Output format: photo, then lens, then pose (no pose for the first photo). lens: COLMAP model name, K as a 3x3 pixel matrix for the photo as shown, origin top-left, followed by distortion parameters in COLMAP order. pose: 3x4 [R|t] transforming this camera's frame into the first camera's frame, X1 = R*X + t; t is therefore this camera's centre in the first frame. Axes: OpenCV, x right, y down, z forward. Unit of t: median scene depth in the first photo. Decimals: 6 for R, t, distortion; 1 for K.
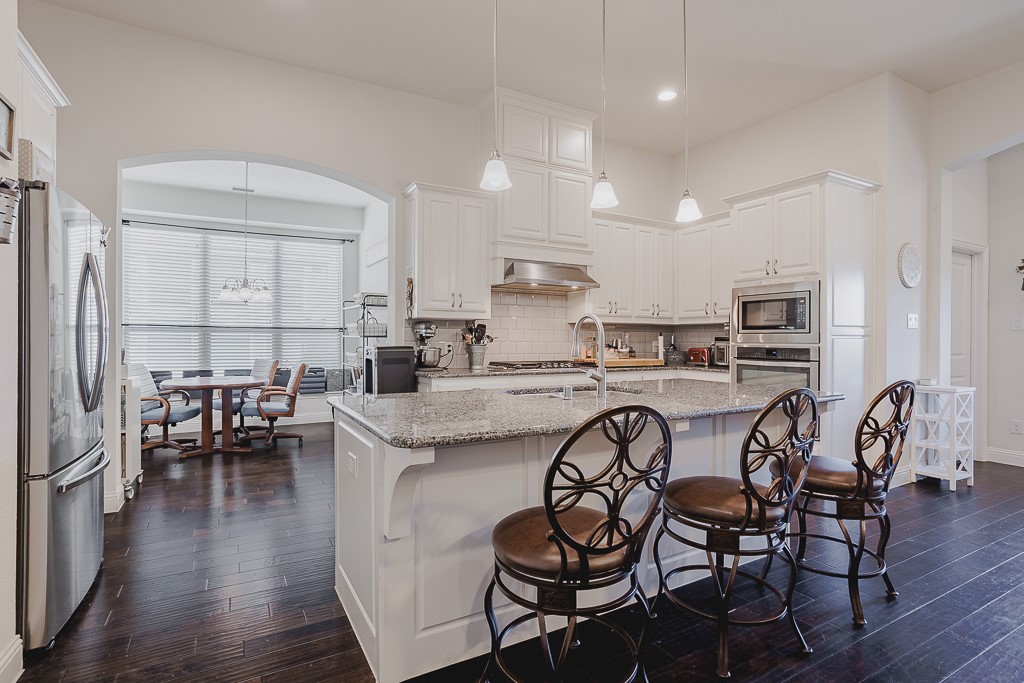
lens RADIAL K [[504.4, 0, 497.2], [0, 504.4, 341.3], [0, 0, 1]] dist [-0.063463, 0.031635]
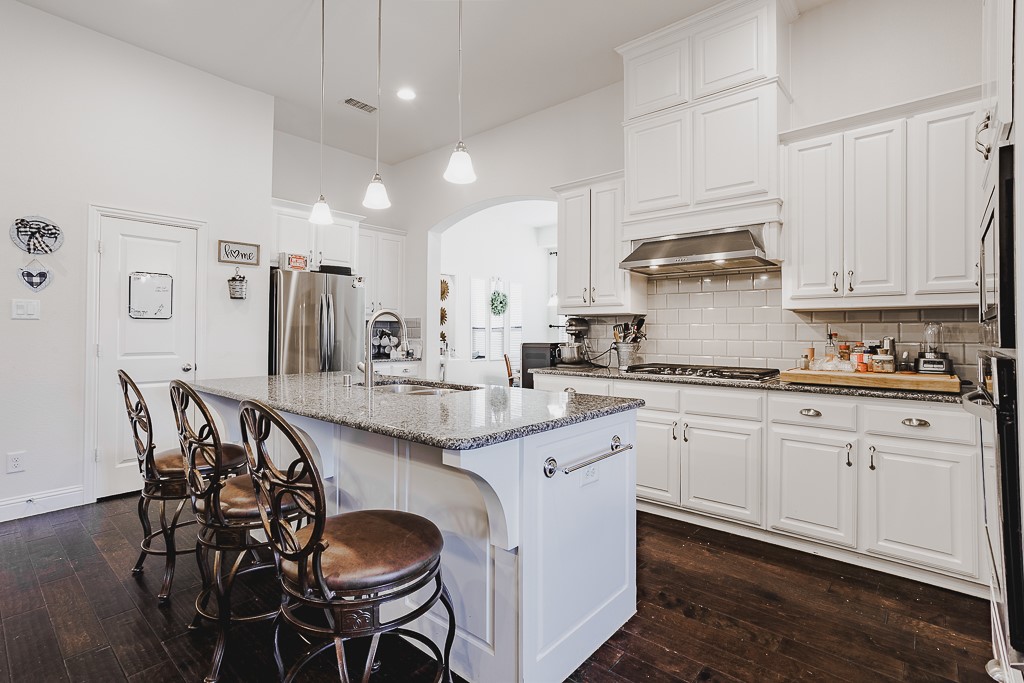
lens RADIAL K [[504.4, 0, 497.2], [0, 504.4, 341.3], [0, 0, 1]] dist [-0.063463, 0.031635]
pose [[0.335215, 0.013259, -0.942048, 0.685369], [-0.004141, 0.999912, 0.012599, -0.005030], [0.942132, -0.000322, 0.335241, 0.476996]]
